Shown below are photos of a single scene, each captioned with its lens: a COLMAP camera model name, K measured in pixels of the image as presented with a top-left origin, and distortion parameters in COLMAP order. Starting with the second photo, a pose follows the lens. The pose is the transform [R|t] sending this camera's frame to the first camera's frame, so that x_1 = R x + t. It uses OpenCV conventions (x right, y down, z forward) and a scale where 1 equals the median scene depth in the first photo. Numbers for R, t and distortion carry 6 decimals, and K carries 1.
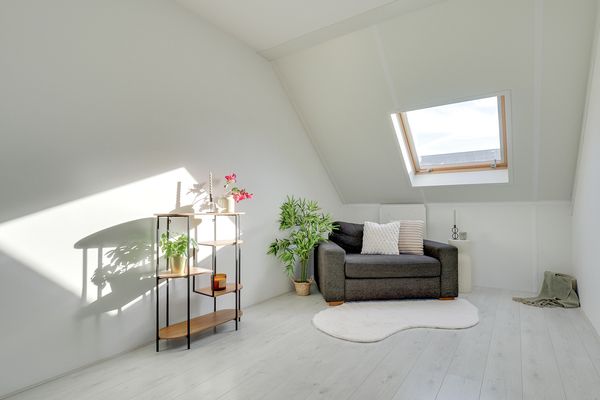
lens RADIAL K [[331.5, 0, 302.5], [0, 331.5, 200.9], [0, 0, 1]] dist [-0.015963, -0.000804]
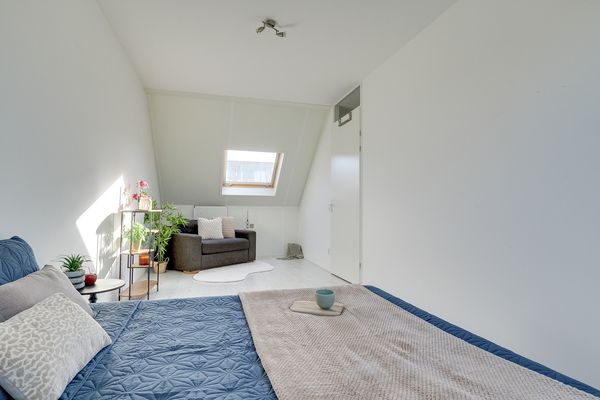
lens RADIAL K [[331.5, 0, 302.5], [0, 331.5, 200.9], [0, 0, 1]] dist [-0.015963, -0.000804]
pose [[0.641292, 0.034599, 0.766517, -0.683372], [-0.028632, 0.999366, -0.021155, 0.007244], [-0.766763, -0.008380, 0.641876, -0.298300]]
